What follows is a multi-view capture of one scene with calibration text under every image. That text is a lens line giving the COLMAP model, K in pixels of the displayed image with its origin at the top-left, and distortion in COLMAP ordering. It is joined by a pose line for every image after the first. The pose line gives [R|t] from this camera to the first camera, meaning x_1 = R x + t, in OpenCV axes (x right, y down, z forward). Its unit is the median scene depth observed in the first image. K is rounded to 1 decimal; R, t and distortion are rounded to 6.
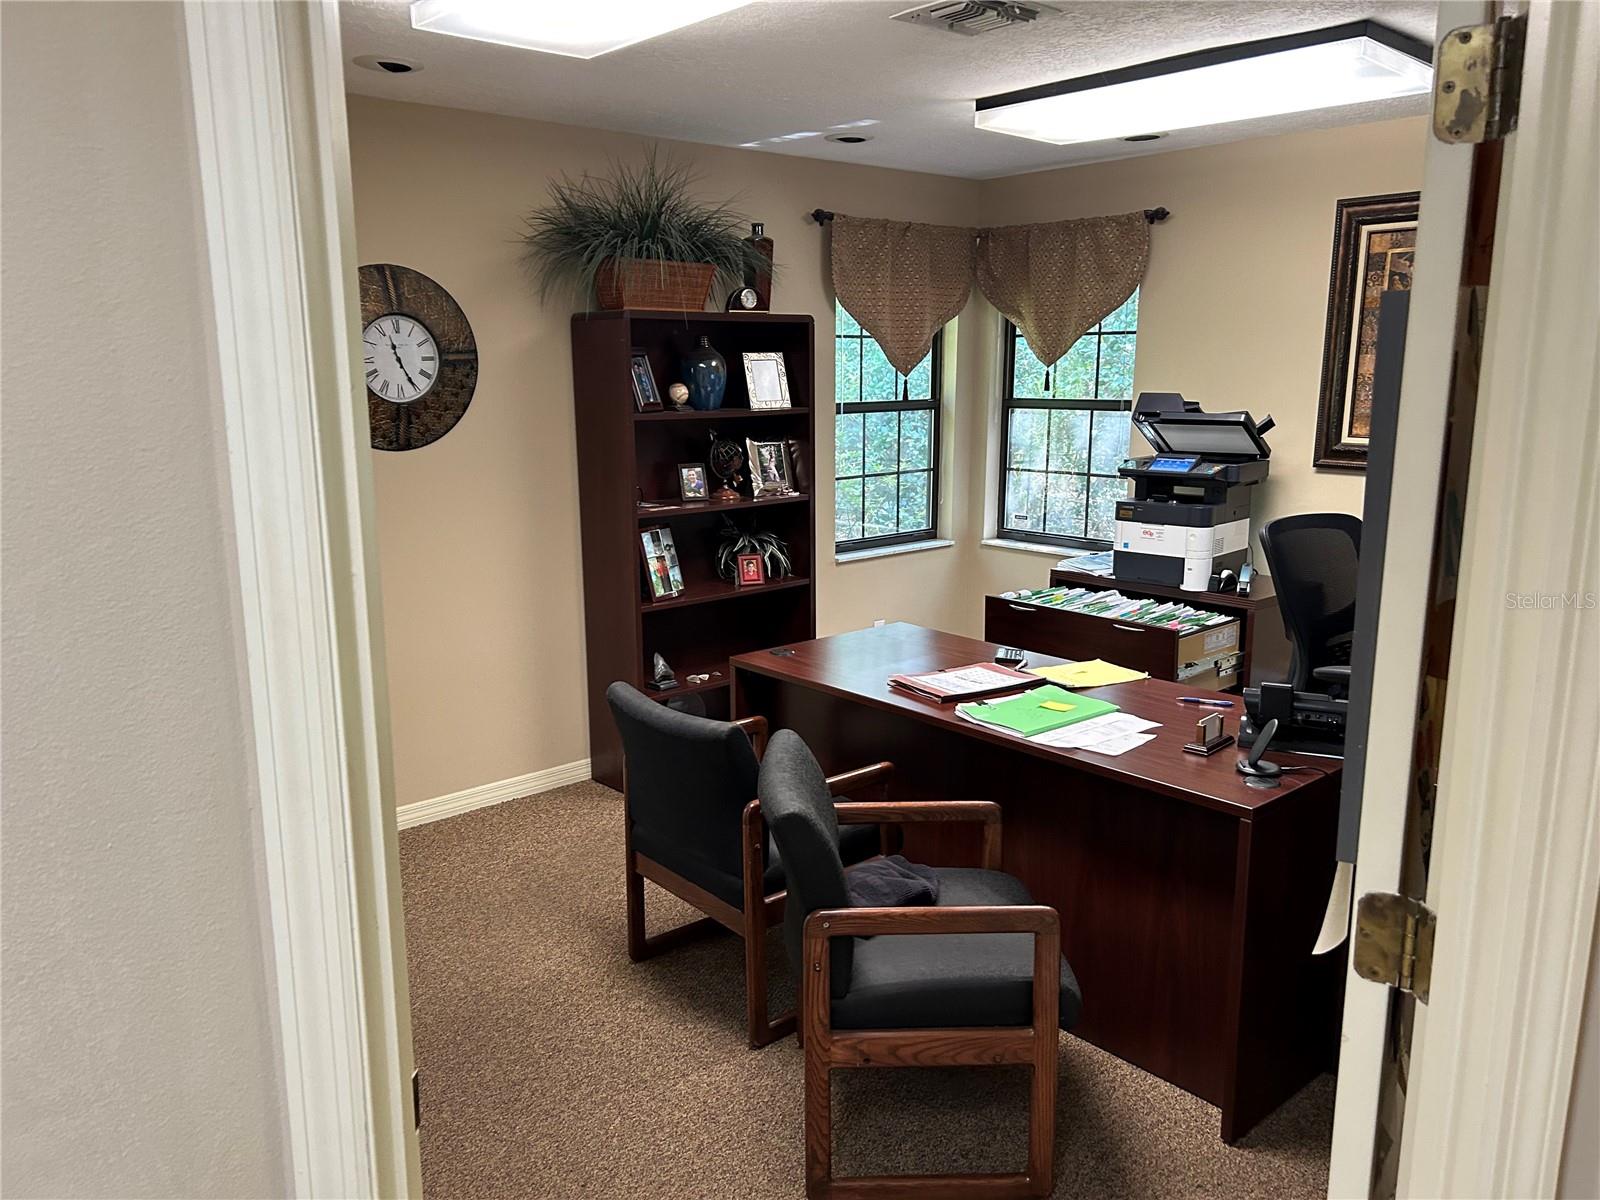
lens RADIAL K [[1219.1, 0, 803.4], [0, 1219.1, 609.0], [0, 0, 1]] dist [-0.007801, -0.003974]
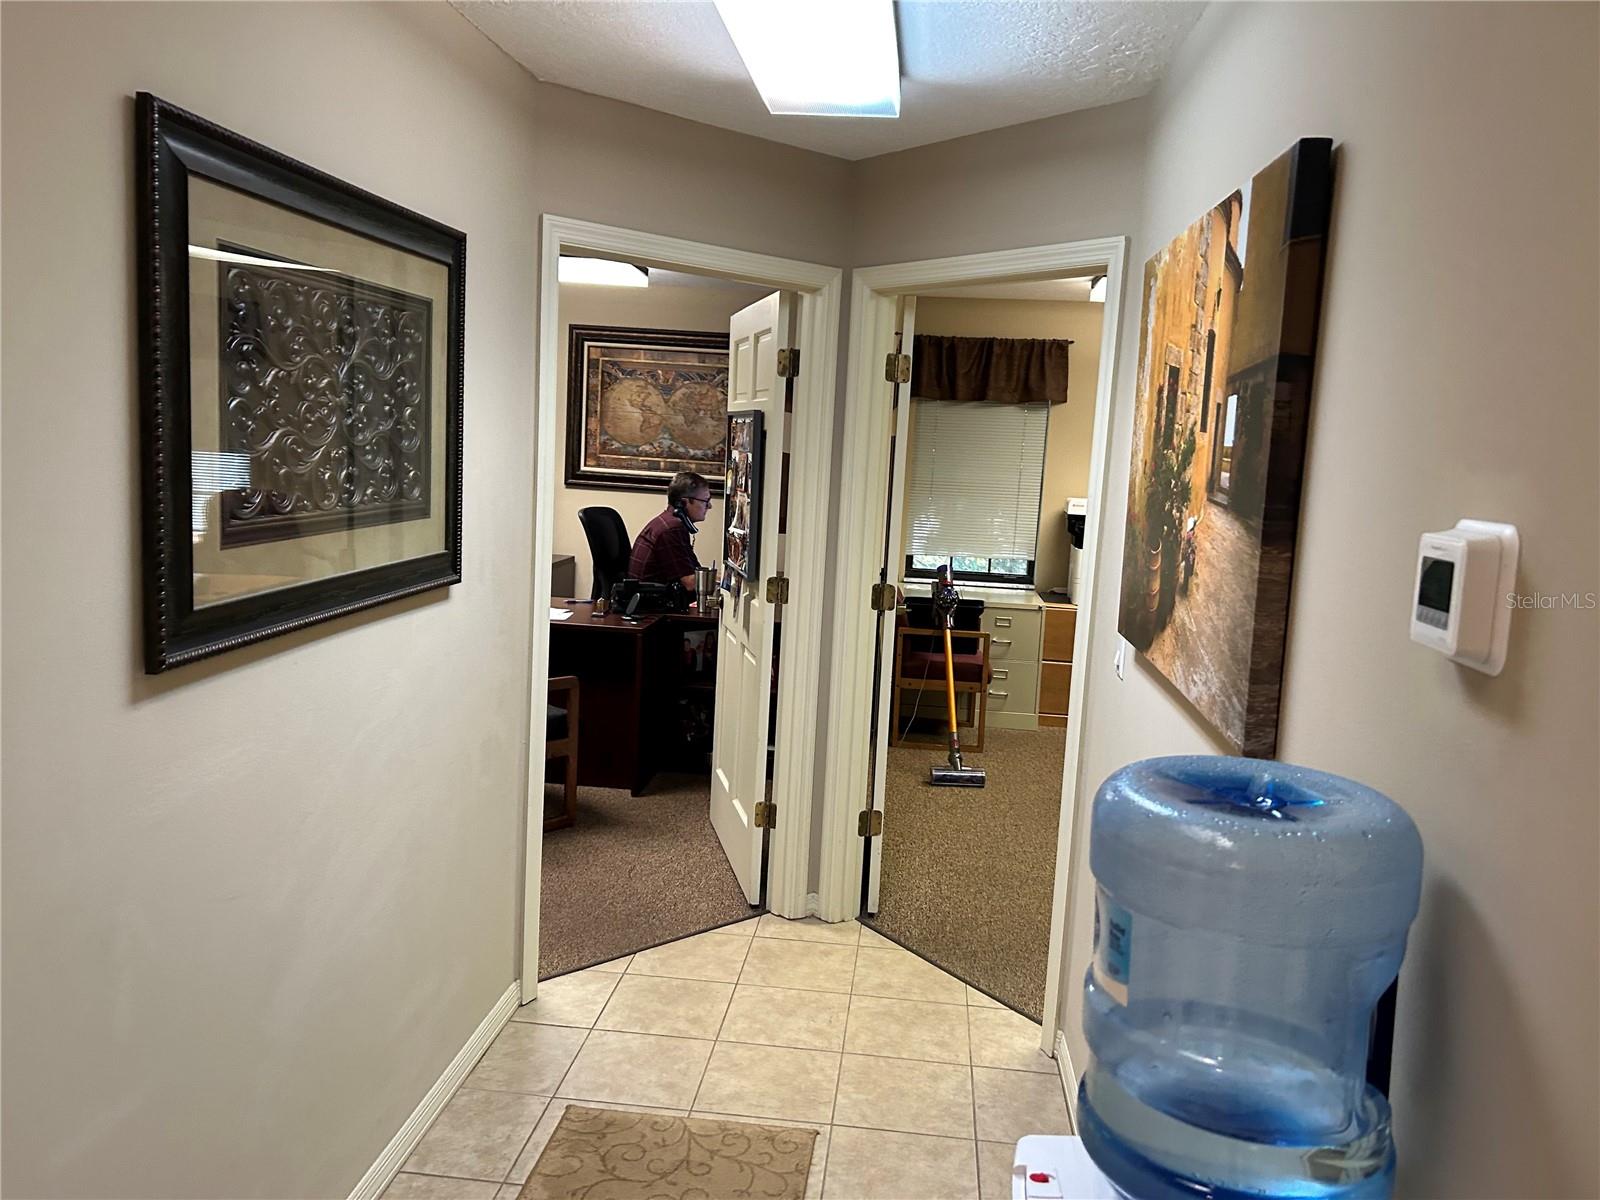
lens RADIAL K [[1219.1, 0, 803.7], [0, 1219.1, 601.8], [0, 0, 1]] dist [-0.007801, -0.003974]
pose [[0.737470, -0.044587, 0.673907, -0.469214], [0.073295, 0.997209, -0.014232, 0.090280], [-0.671391, 0.059890, 0.738679, -0.428068]]
